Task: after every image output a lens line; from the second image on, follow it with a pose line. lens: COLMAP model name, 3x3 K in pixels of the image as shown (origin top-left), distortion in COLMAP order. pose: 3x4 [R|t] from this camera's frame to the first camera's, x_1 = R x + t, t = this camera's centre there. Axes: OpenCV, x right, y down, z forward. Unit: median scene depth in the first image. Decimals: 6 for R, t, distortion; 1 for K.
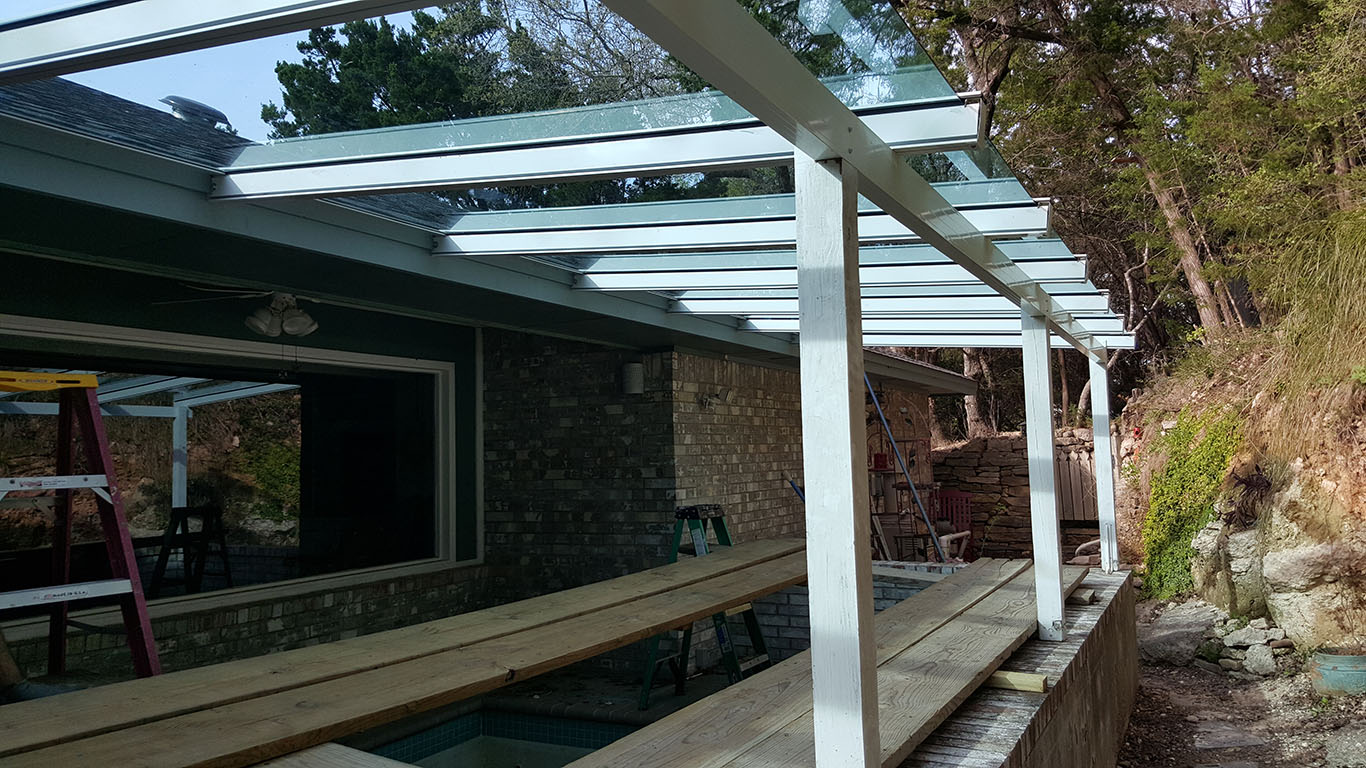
lens RADIAL K [[1022.9, 0, 683.0], [0, 1022.9, 384.0], [0, 0, 1]] dist [0.076643, -0.141047]
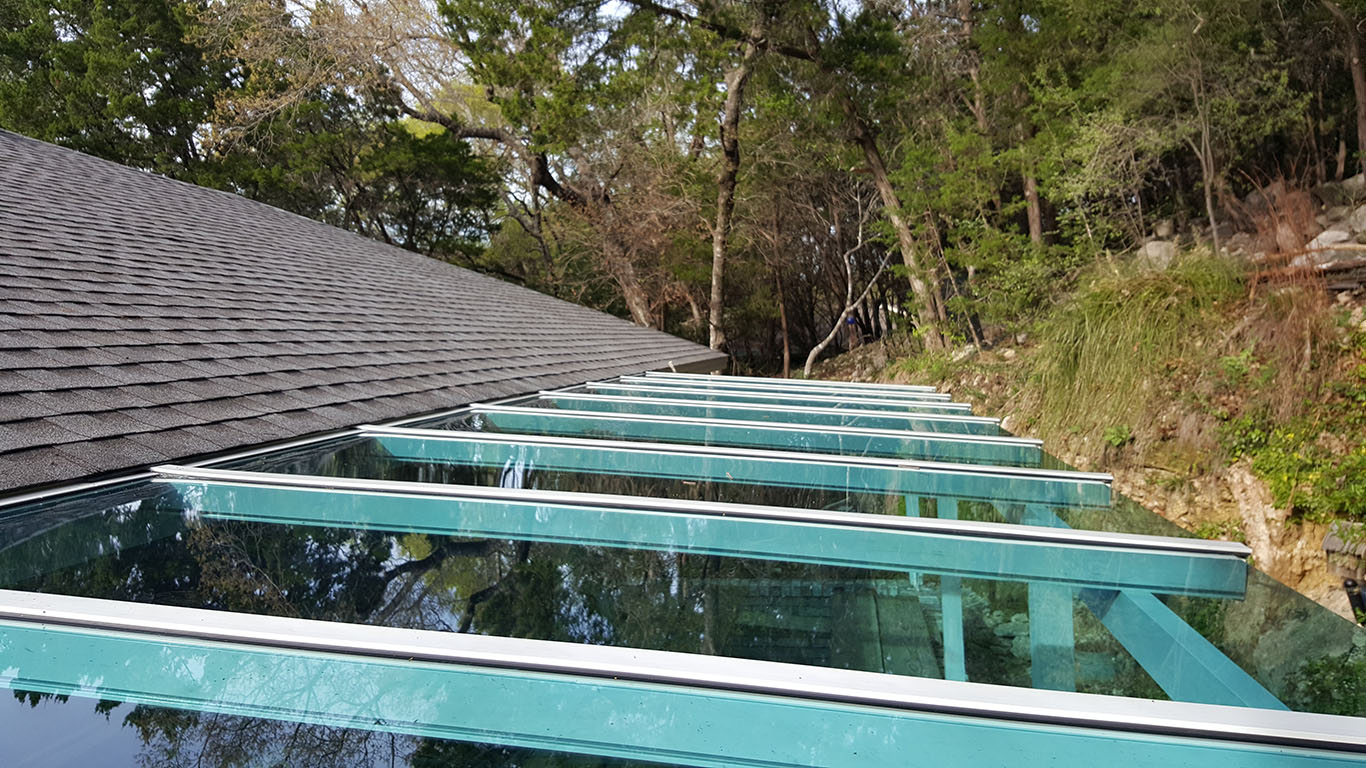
lens RADIAL K [[1018.6, 0, 702.9], [0, 1018.6, 378.6], [0, 0, 1]] dist [0.044338, -0.134663]
pose [[0.941894, -0.021410, 0.335227, -0.237991], [-0.010405, 0.995628, 0.092822, -0.180179], [-0.335748, -0.090916, 0.937554, -0.034630]]
